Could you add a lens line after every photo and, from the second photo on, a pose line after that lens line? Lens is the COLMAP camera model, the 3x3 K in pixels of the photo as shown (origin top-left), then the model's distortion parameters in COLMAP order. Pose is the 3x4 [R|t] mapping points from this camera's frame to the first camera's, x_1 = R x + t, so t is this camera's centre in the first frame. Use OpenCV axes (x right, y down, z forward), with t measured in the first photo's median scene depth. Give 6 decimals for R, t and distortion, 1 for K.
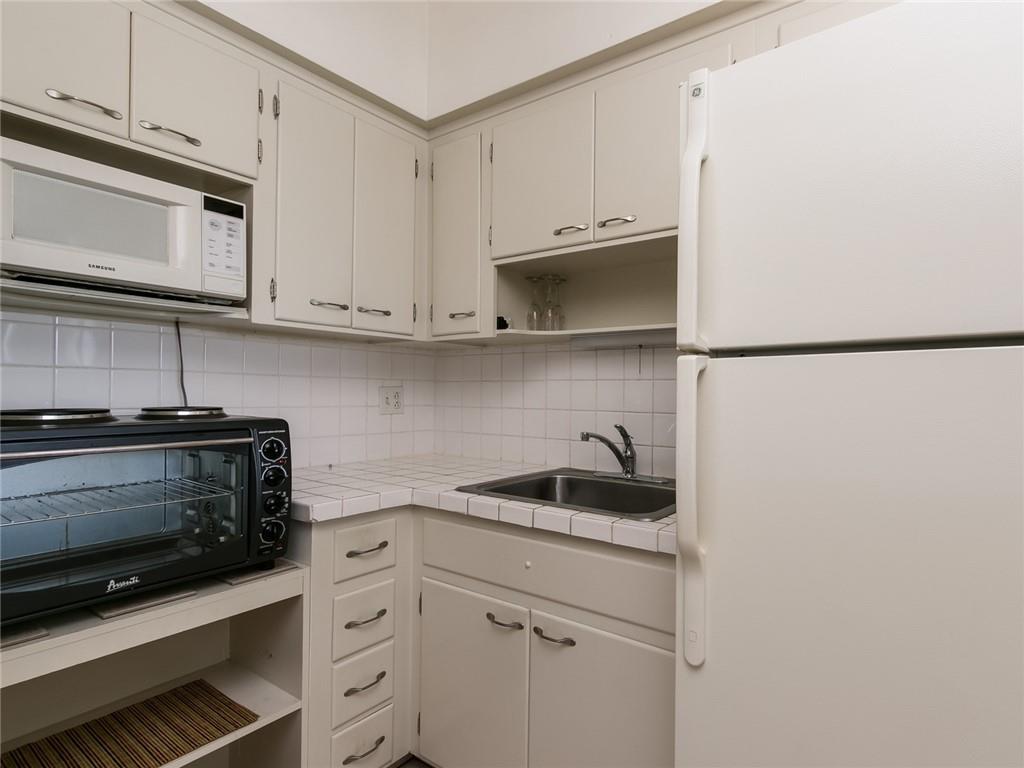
lens RADIAL K [[534.4, 0, 580.5], [0, 534.4, 389.9], [0, 0, 1]] dist [0.001382, -0.001147]
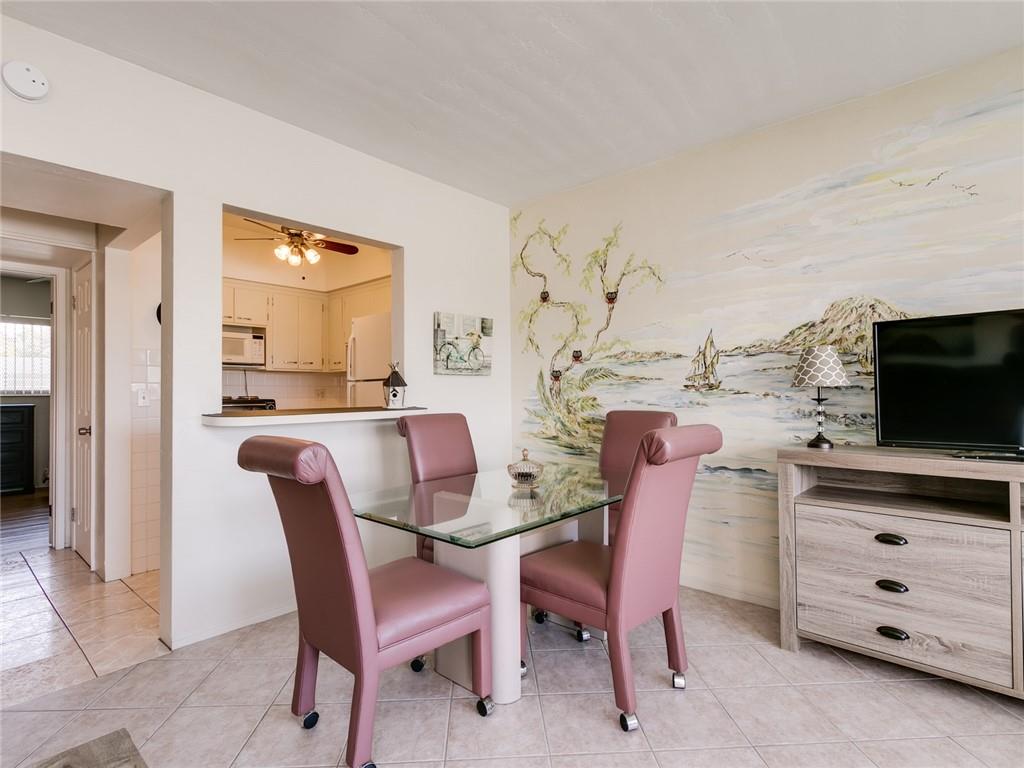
lens RADIAL K [[525.8, 0, 512.0], [0, 525.8, 384.0], [0, 0, 1]] dist [0.000481, 0.000319]
pose [[0.989606, -0.015040, -0.143014, 1.318061], [0.013207, 0.999818, -0.013758, 0.021545], [0.143195, 0.011726, 0.989625, -1.943957]]
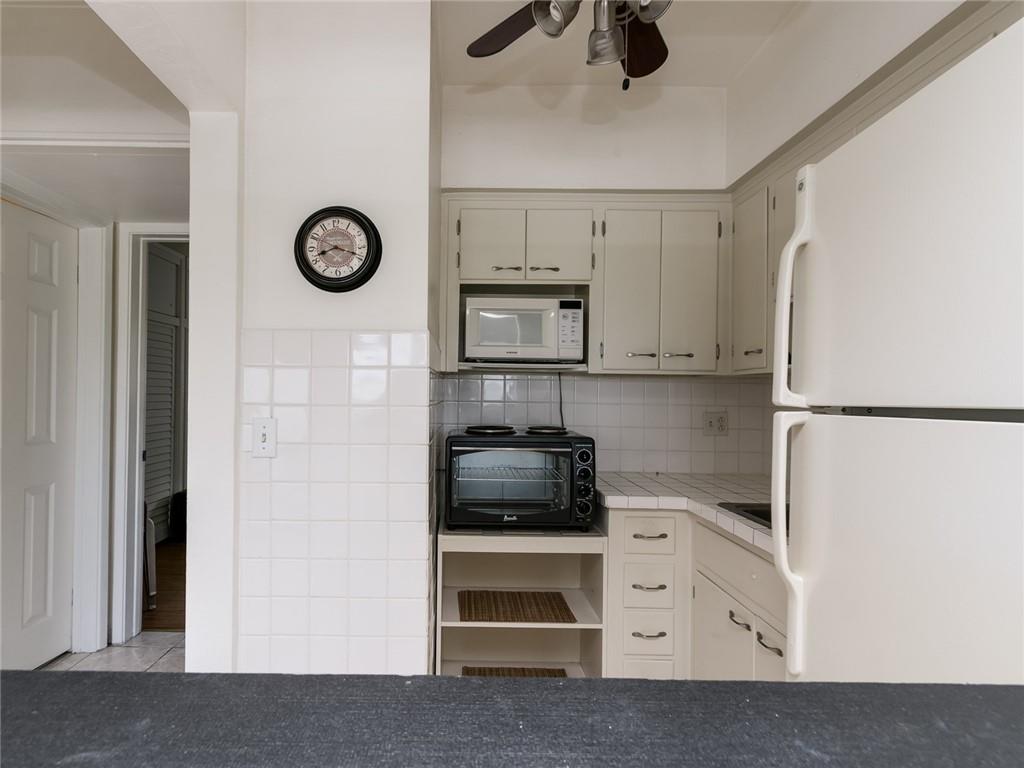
lens RADIAL K [[529.7, 0, 466.9], [0, 529.7, 389.1], [0, 0, 1]] dist [0.000146, -0.000267]
pose [[0.560267, -0.009727, -0.828255, 0.460313], [-0.005039, 0.999873, -0.015151, -0.054753], [0.828296, 0.012663, 0.560147, -0.151784]]
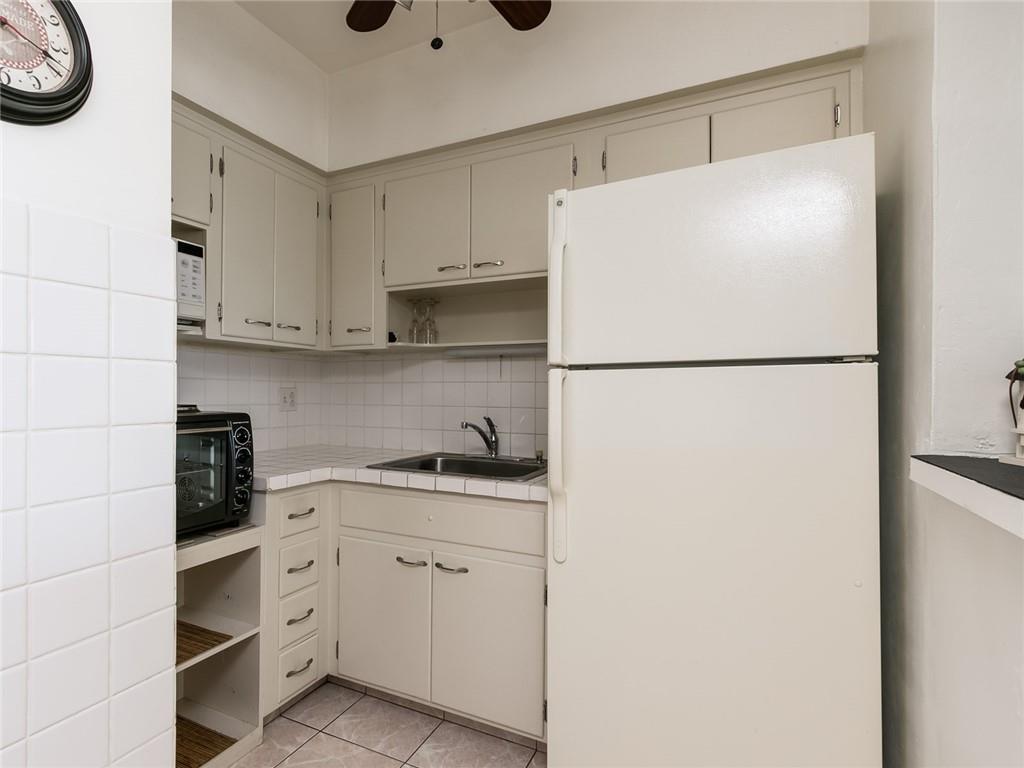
lens RADIAL K [[529.7, 0, 466.9], [0, 529.7, 389.1], [0, 0, 1]] dist [0.000146, -0.000267]
pose [[0.993295, -0.003592, 0.115549, -0.144863], [0.003581, 0.999994, 0.000304, -0.003188], [-0.115549, 0.000112, 0.993302, -0.322533]]
